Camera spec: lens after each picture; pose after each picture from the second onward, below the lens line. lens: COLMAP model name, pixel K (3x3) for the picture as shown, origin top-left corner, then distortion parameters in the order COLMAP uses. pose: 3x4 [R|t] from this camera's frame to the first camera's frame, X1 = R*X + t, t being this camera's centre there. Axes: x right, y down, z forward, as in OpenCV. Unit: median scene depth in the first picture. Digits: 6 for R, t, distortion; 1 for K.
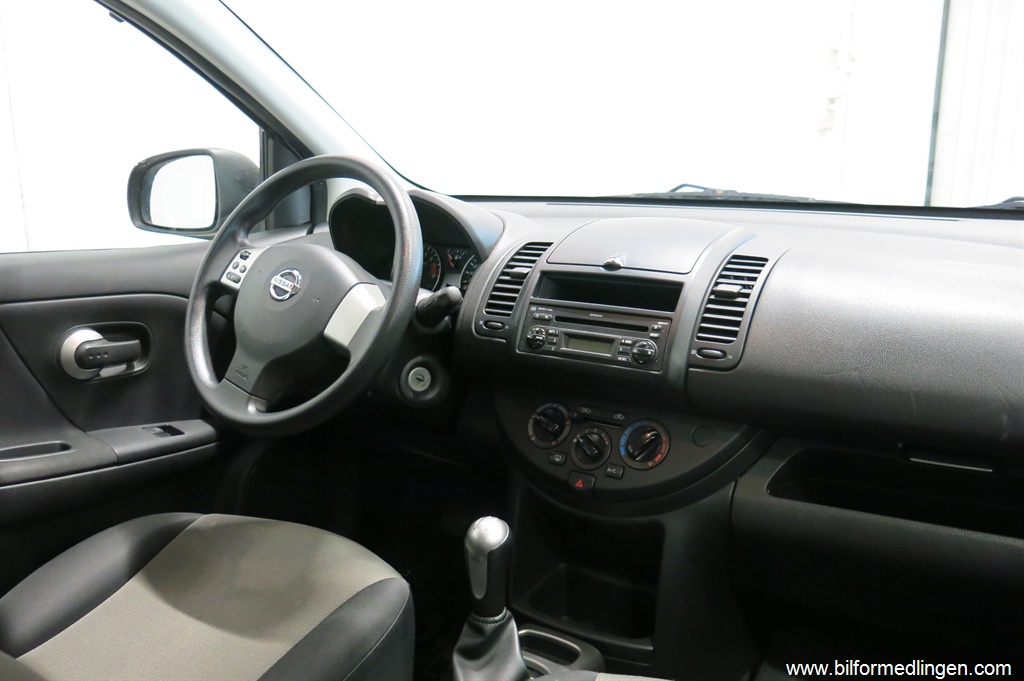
lens RADIAL K [[855.2, 0, 512.0], [0, 855.2, 340.5], [0, 0, 1]] dist [-0.009232, 0.004020]
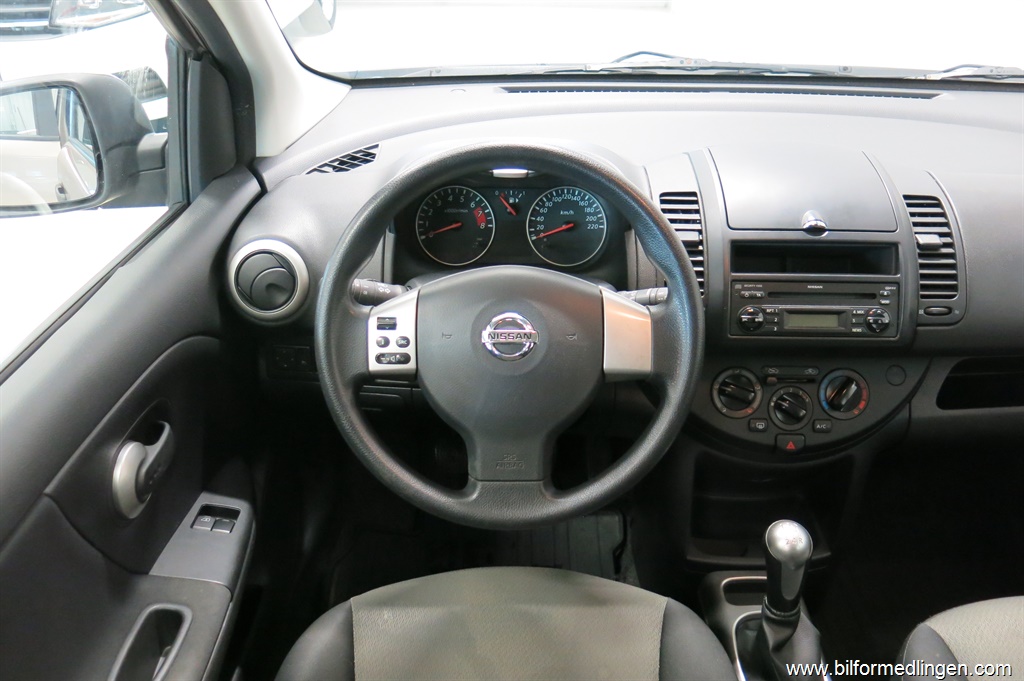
lens RADIAL K [[855.2, 0, 512.0], [0, 855.2, 340.5], [0, 0, 1]] dist [-0.009232, 0.004020]
pose [[0.830511, -0.276566, 0.483491, -0.651589], [0.105862, 0.930574, 0.350464, -0.338928], [-0.546851, -0.239881, 0.802129, 0.397227]]
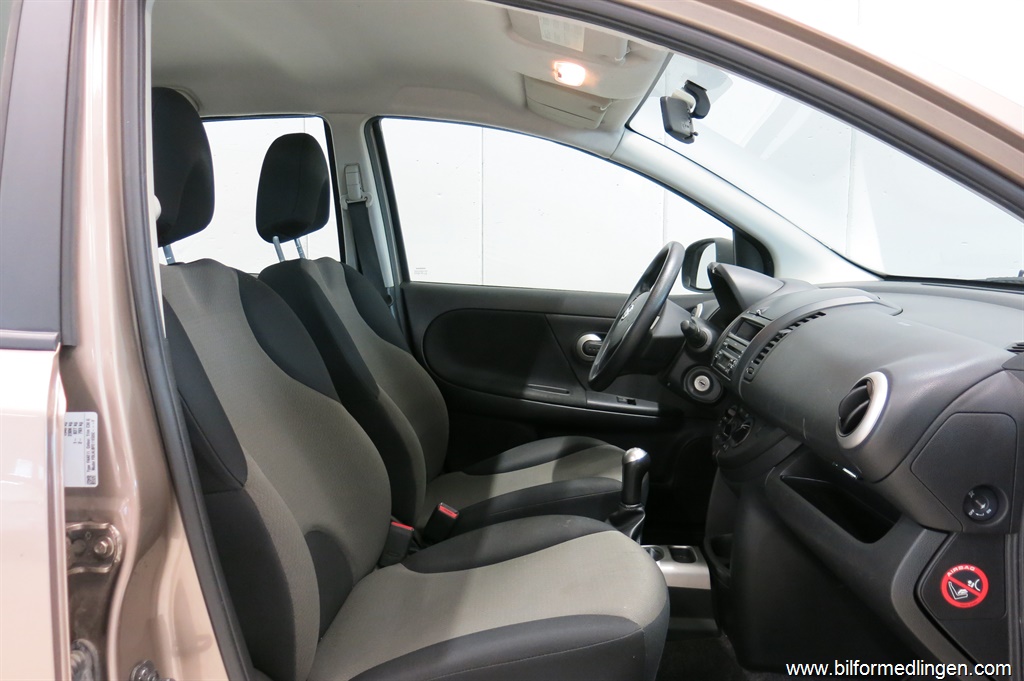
lens RADIAL K [[855.2, 0, 512.0], [0, 855.2, 340.5], [0, 0, 1]] dist [-0.009232, 0.004020]
pose [[0.491893, 0.091770, -0.865806, 1.196104], [-0.191016, 0.981577, -0.004481, 0.047011], [0.849443, 0.167587, 0.500361, -0.096748]]
